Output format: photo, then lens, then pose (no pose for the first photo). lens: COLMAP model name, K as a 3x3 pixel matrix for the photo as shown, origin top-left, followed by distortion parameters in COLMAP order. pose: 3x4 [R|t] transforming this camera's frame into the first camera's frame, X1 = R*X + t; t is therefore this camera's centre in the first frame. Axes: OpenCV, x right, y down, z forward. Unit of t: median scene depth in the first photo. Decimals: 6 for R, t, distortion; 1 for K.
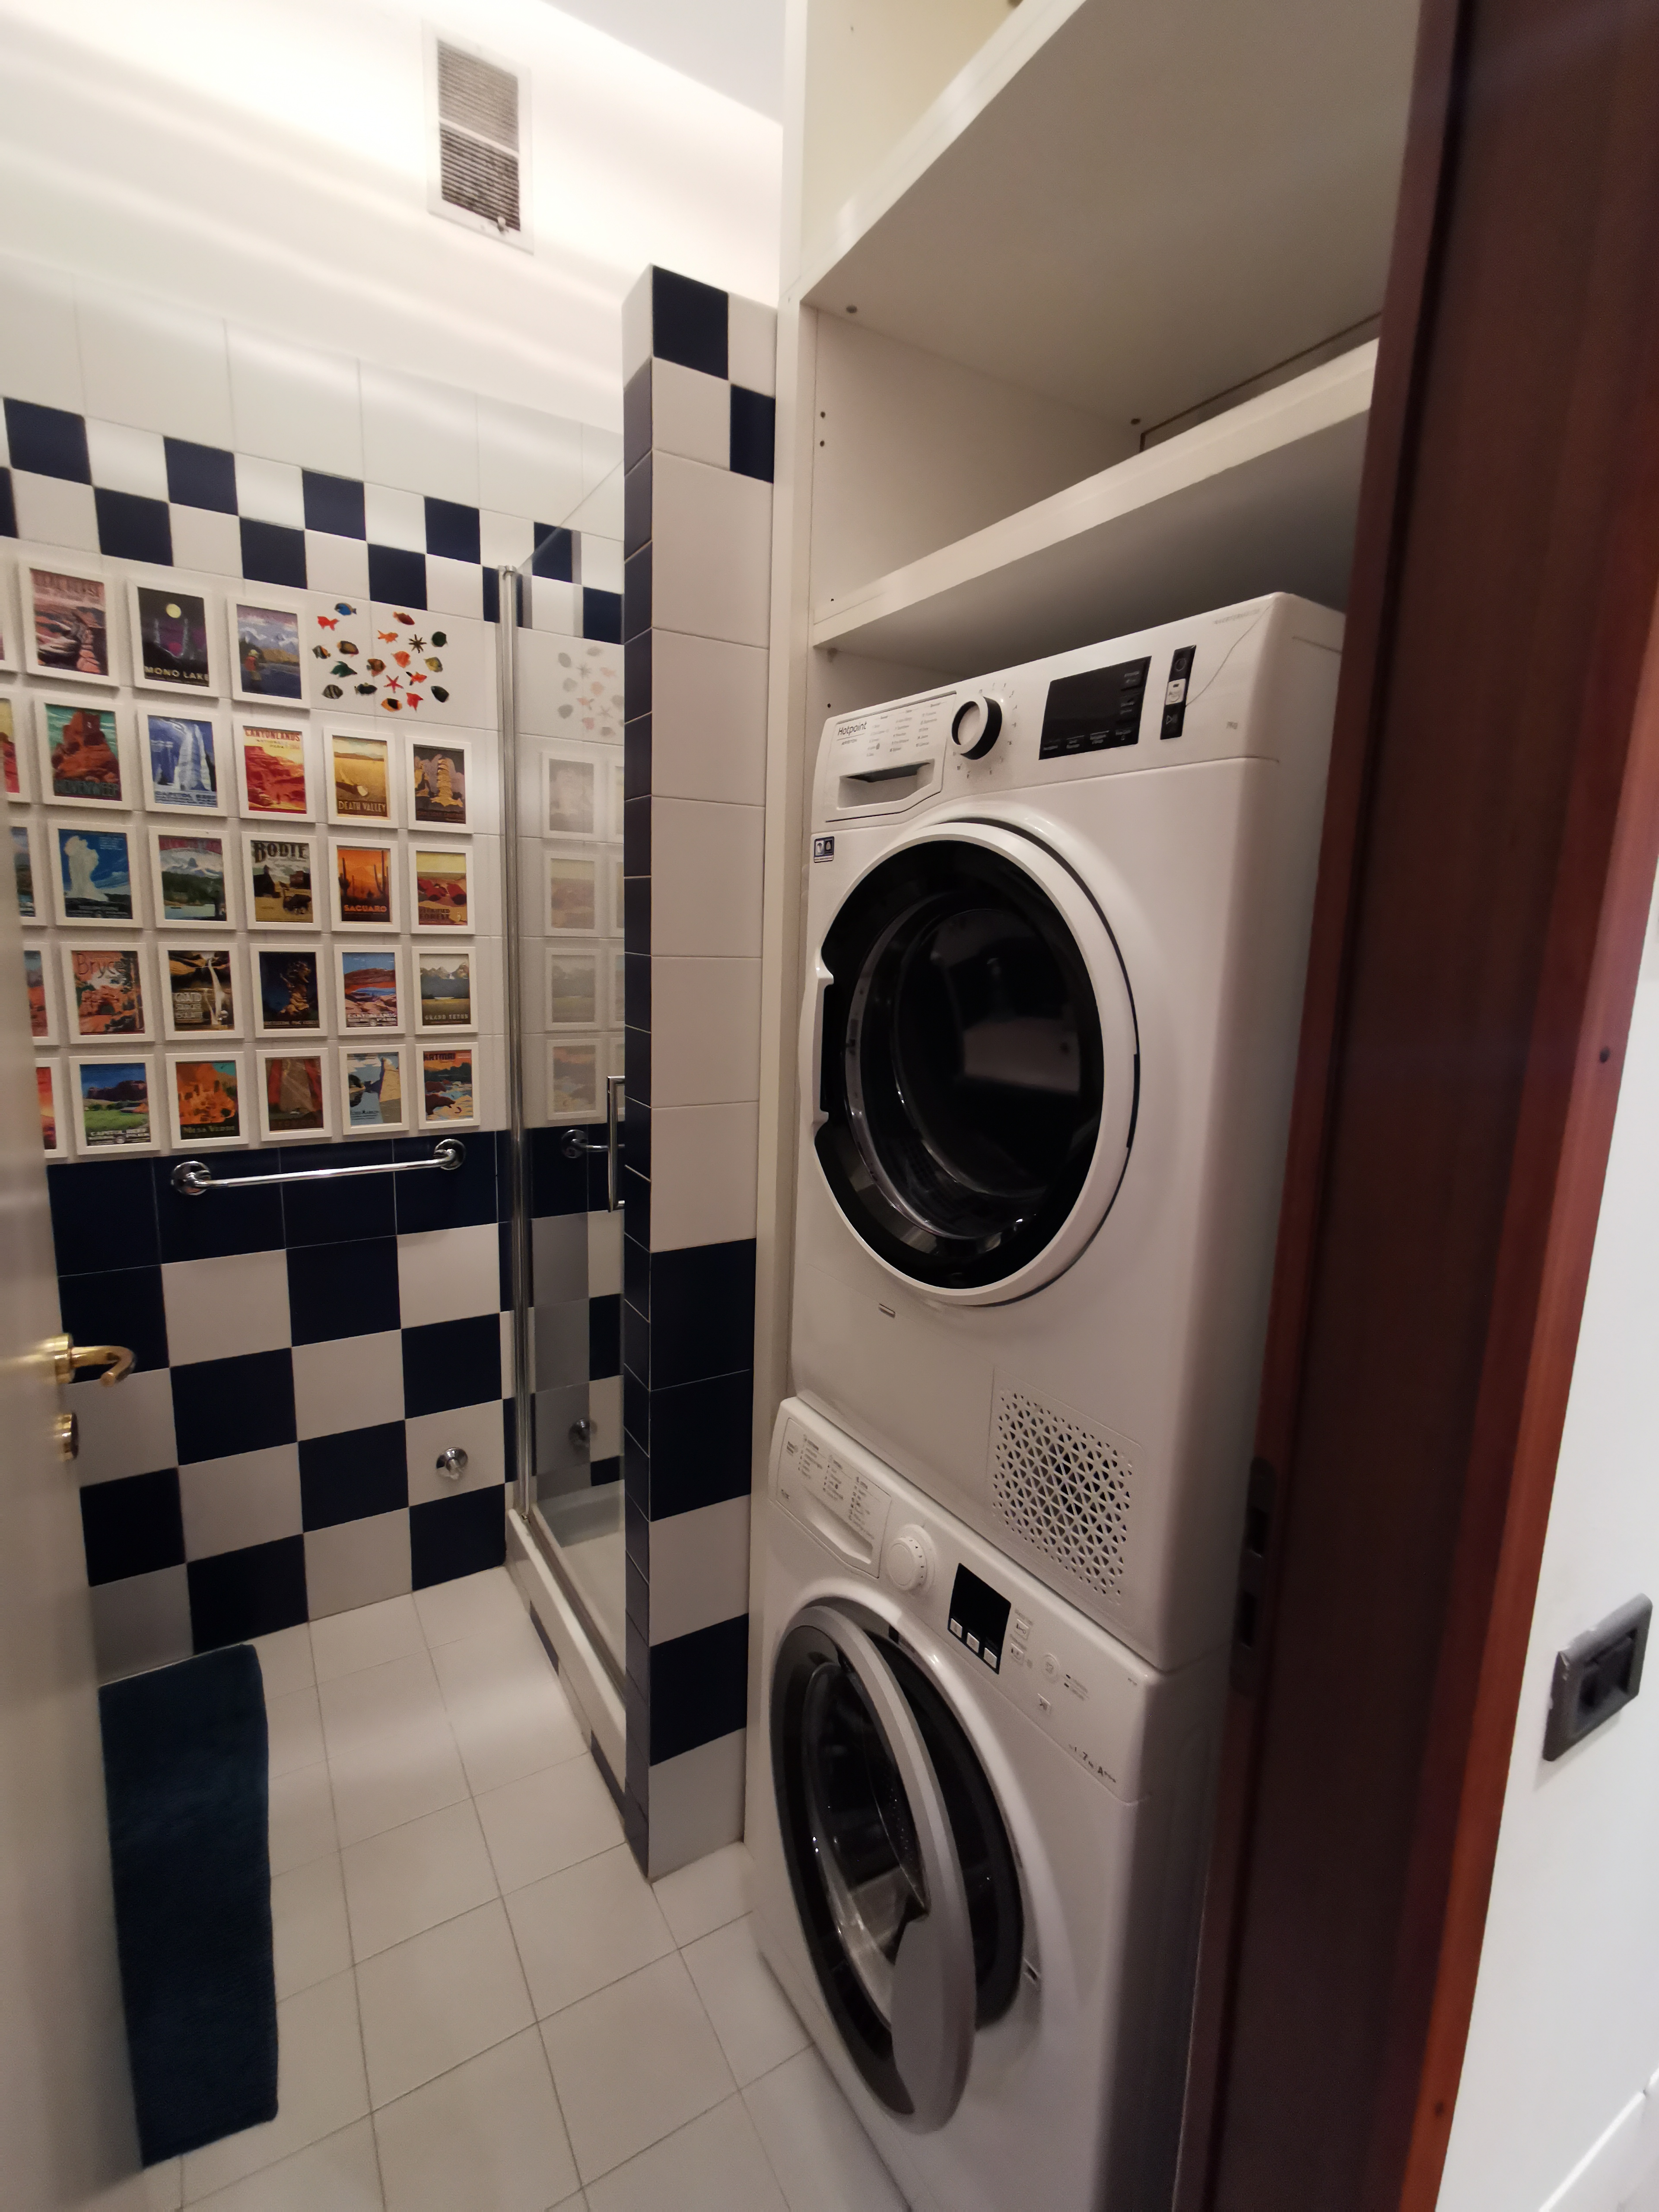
lens RADIAL K [[1019.3, 0, 833.4], [0, 1019.3, 1110.0], [0, 0, 1]] dist [-0.003681, 0.009242]
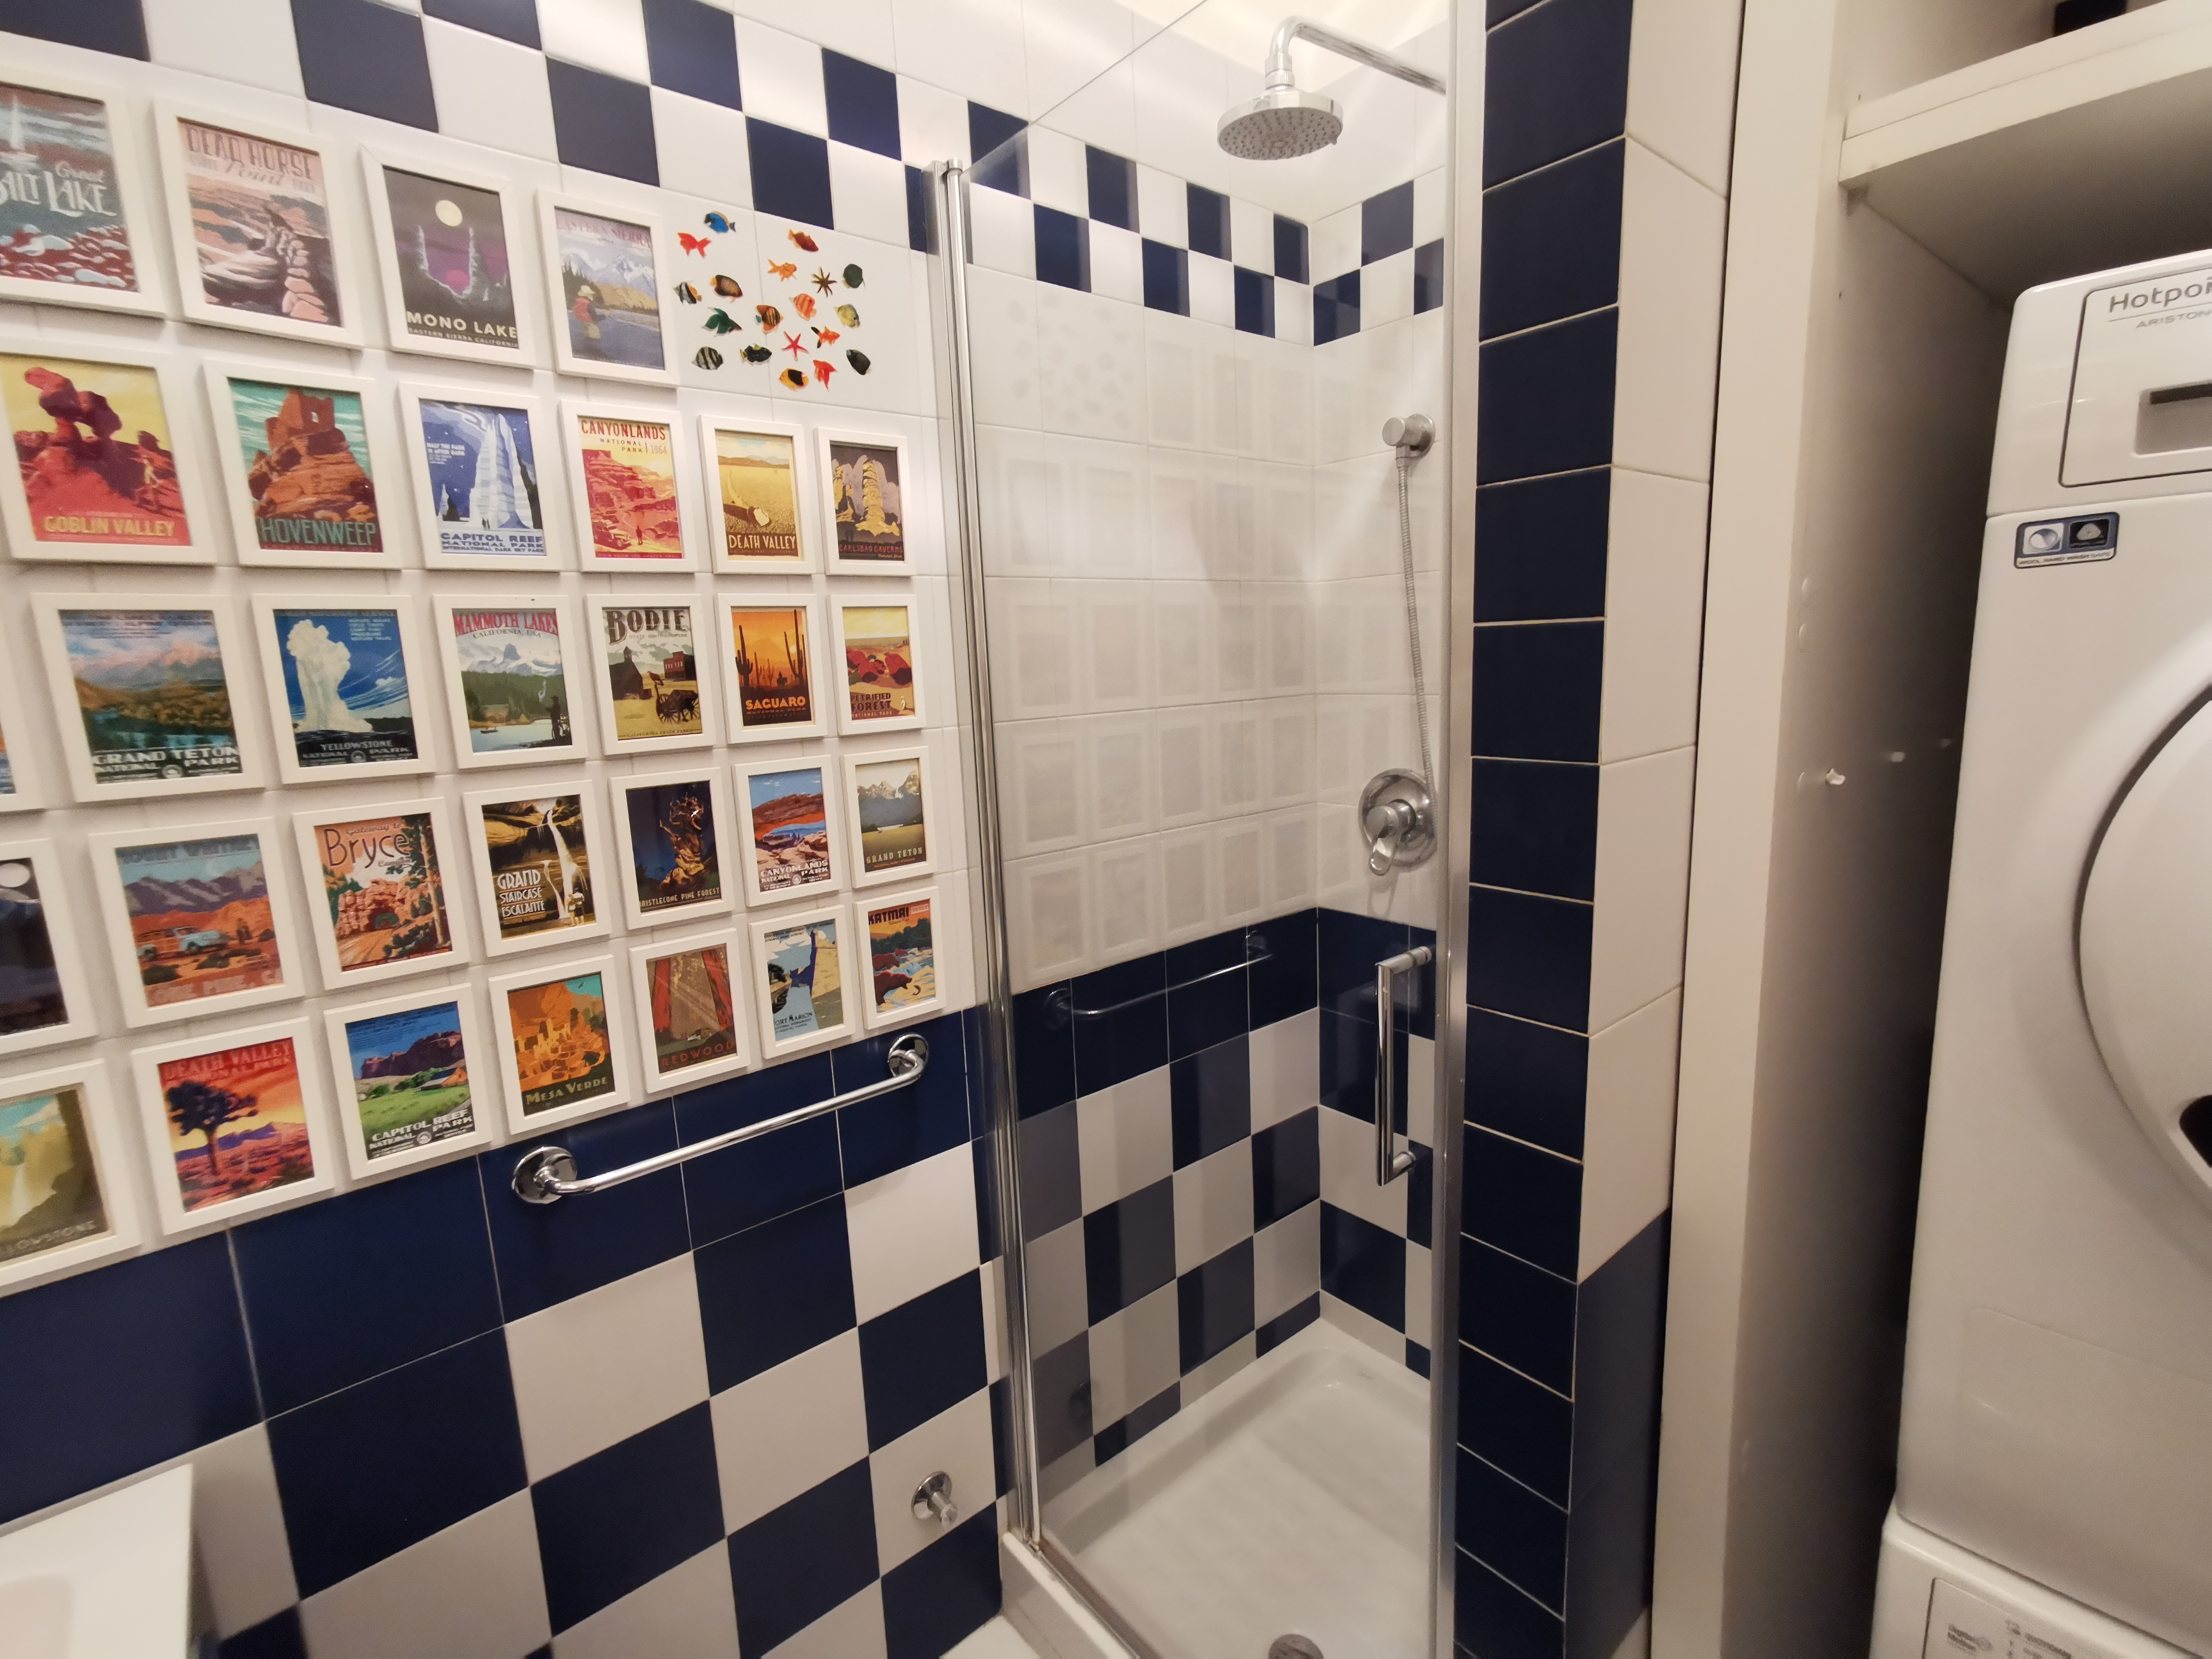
lens RADIAL K [[1019.3, 0, 1109.5], [0, 1019.3, 839.5], [0, 0, 1]] dist [-0.003681, 0.009242]
pose [[0.985068, -0.099373, 0.140589, -0.374827], [0.099469, 0.995020, 0.006362, -0.102629], [-0.140521, 0.007718, 0.990048, 0.365282]]
